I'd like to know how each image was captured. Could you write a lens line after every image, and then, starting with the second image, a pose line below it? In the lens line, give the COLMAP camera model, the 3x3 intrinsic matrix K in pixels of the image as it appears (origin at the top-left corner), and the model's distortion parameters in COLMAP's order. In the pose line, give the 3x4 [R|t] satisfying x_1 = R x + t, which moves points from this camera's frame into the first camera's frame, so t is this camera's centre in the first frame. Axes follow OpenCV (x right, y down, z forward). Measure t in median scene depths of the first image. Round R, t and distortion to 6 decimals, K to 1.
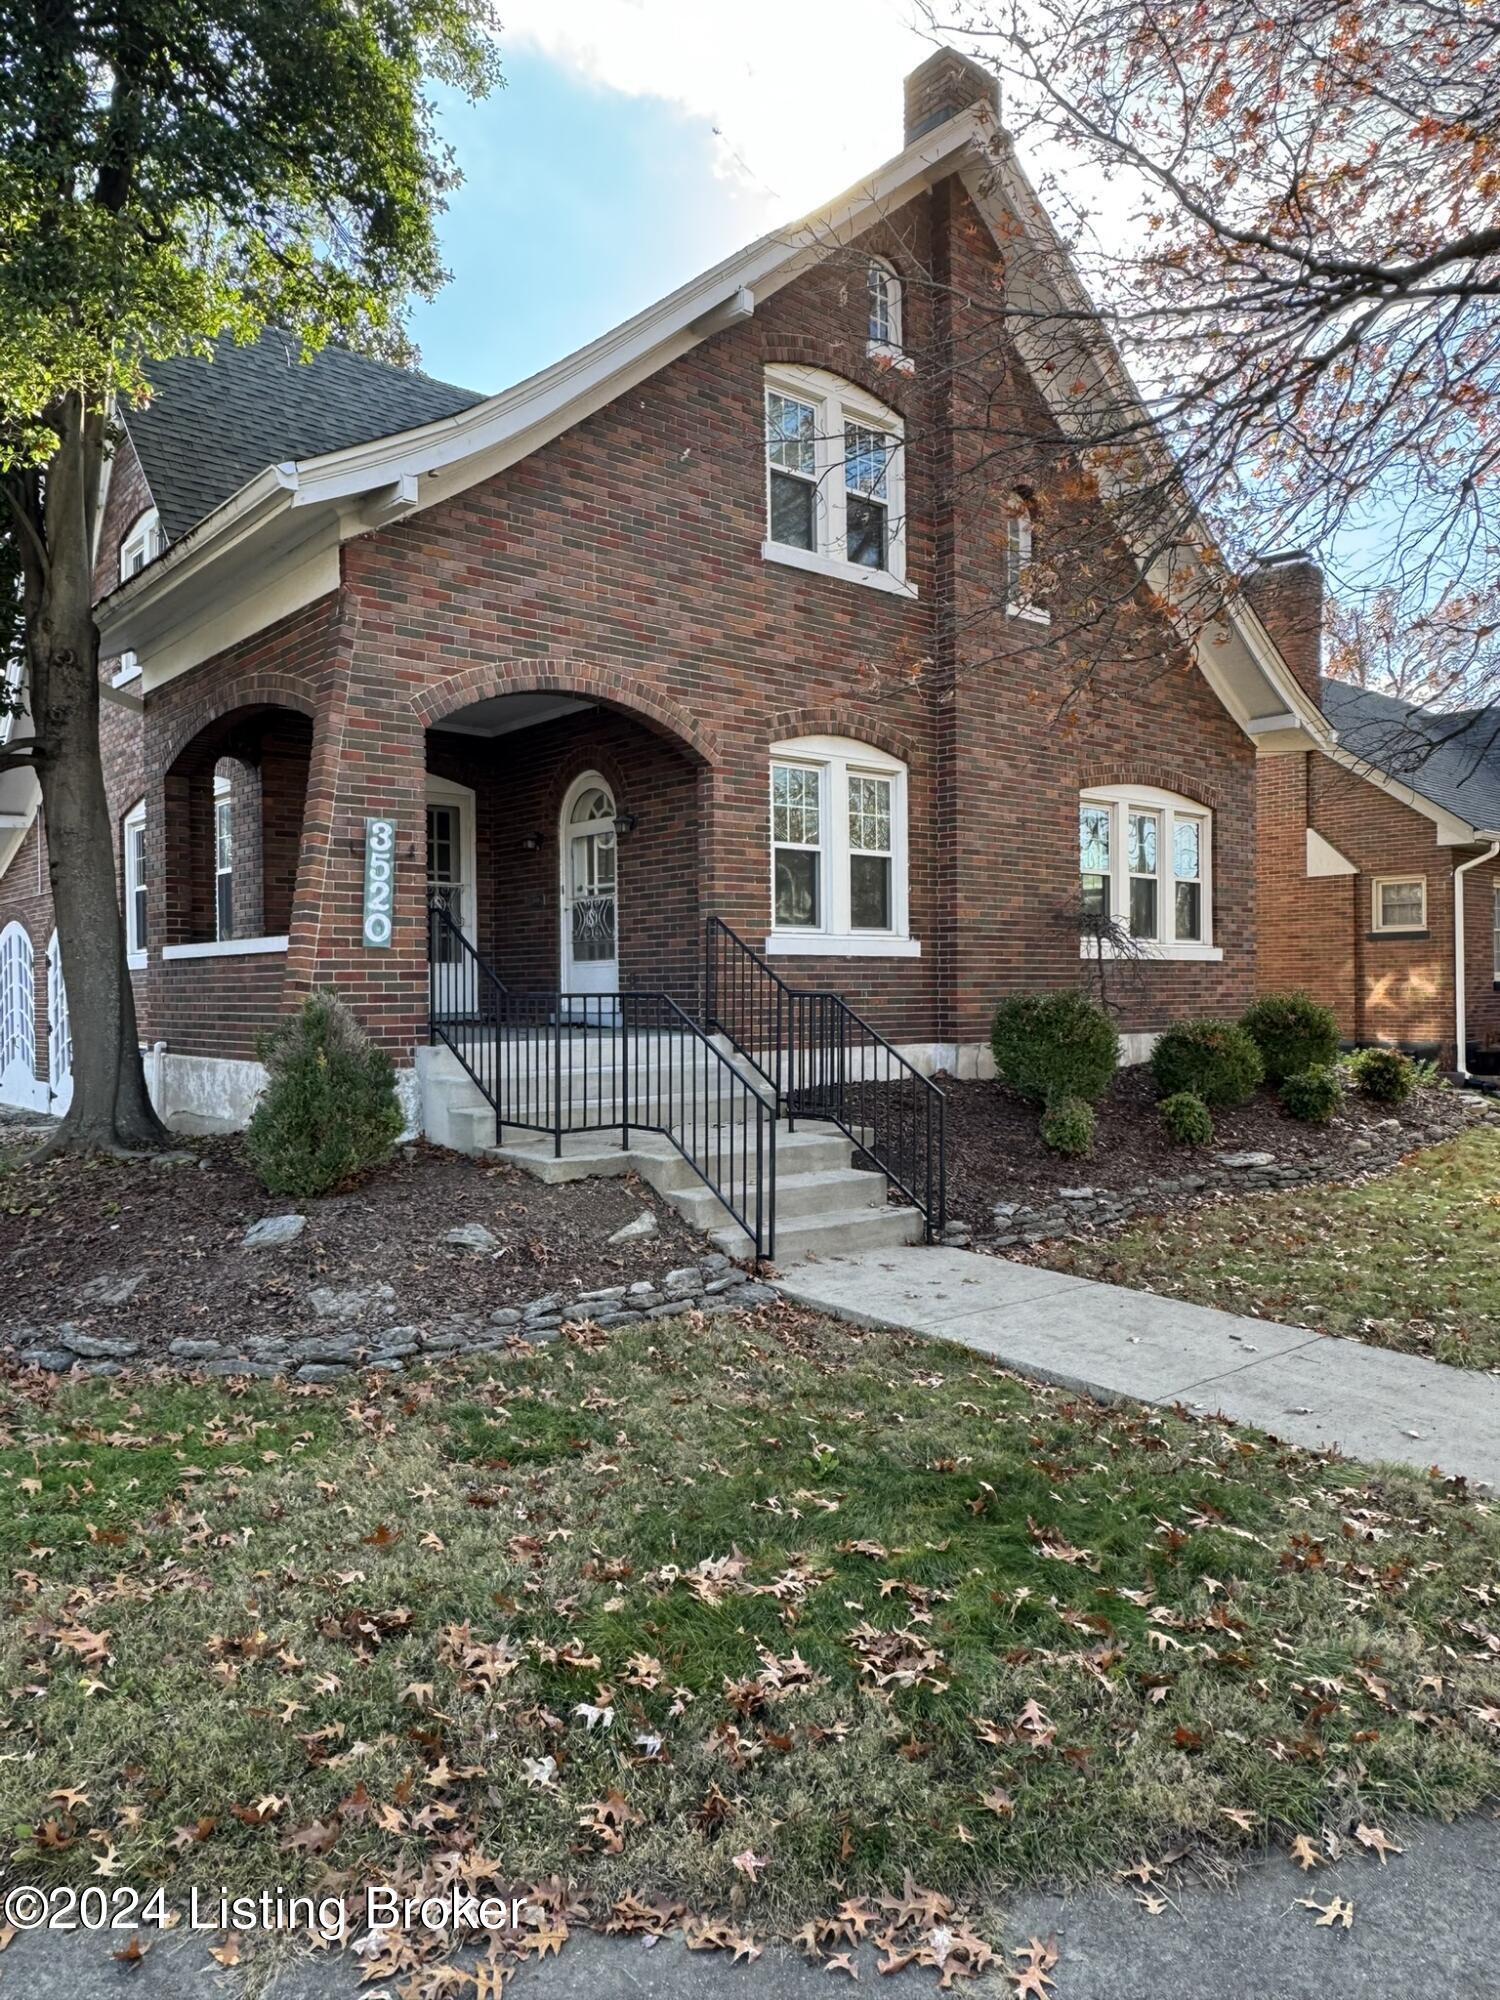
lens RADIAL K [[1356.9, 0, 750.0], [0, 1356.9, 1000.0], [0, 0, 1]] dist [-0.002636, -0.000542]
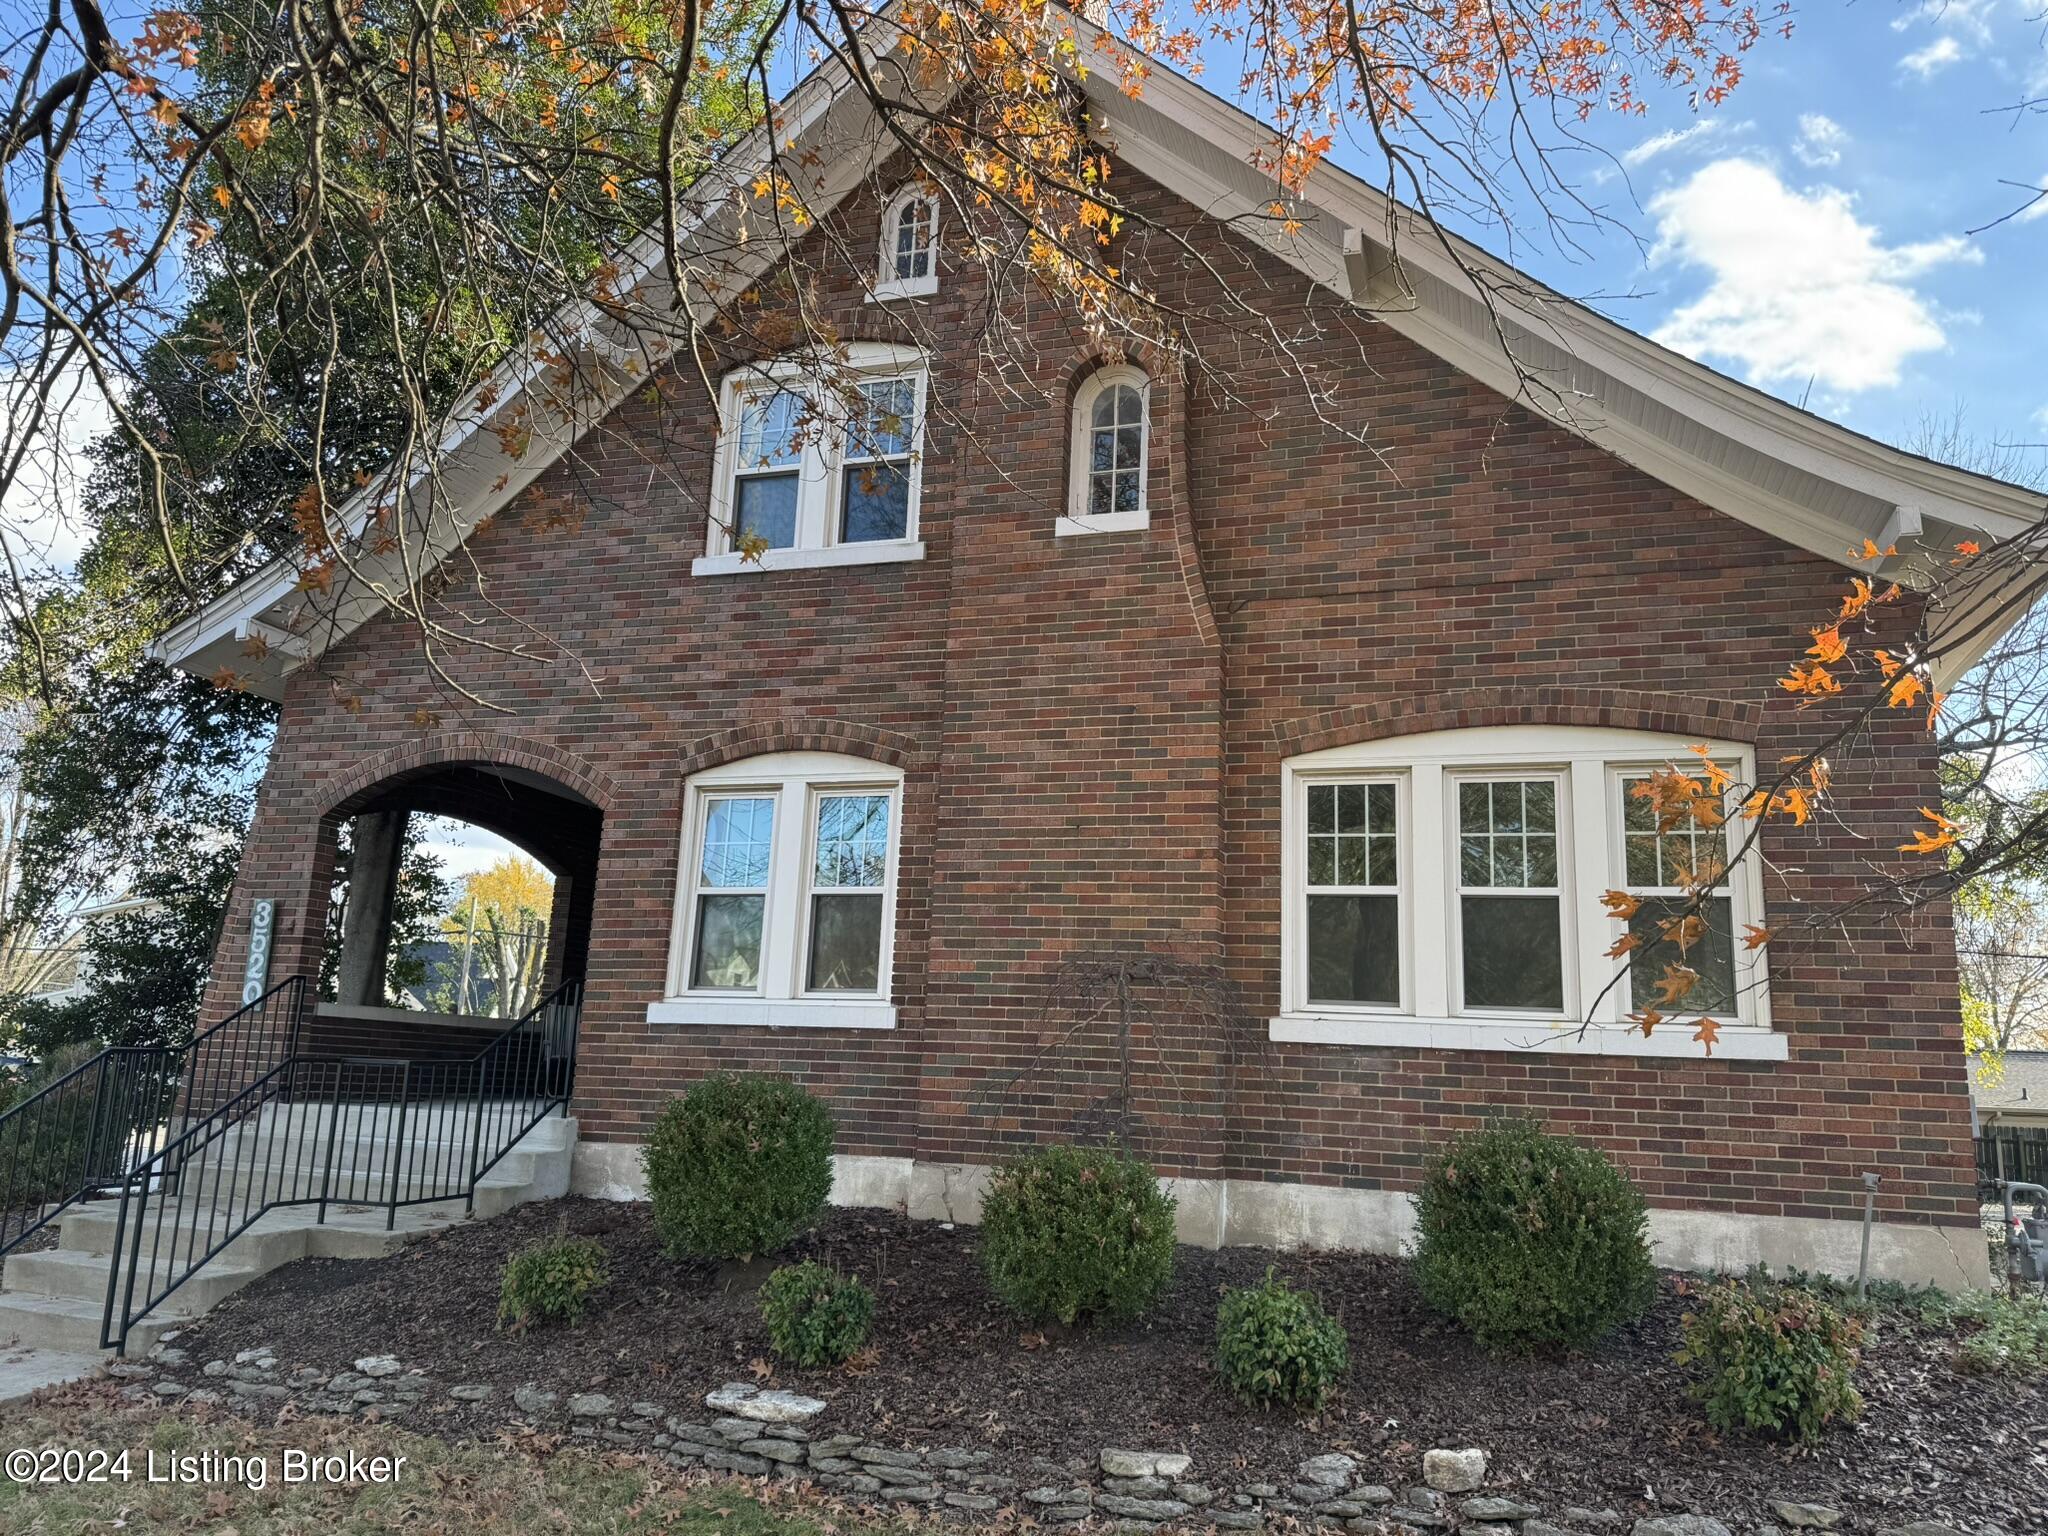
lens RADIAL K [[1423.4, 0, 1024.0], [0, 1423.4, 768.0], [0, 0, 1]] dist [0.063268, -0.001151]
pose [[0.517981, -0.154526, -0.841319, 0.887151], [-0.053938, 0.975690, -0.212415, -0.011125], [0.853690, 0.155406, 0.497054, 0.722112]]
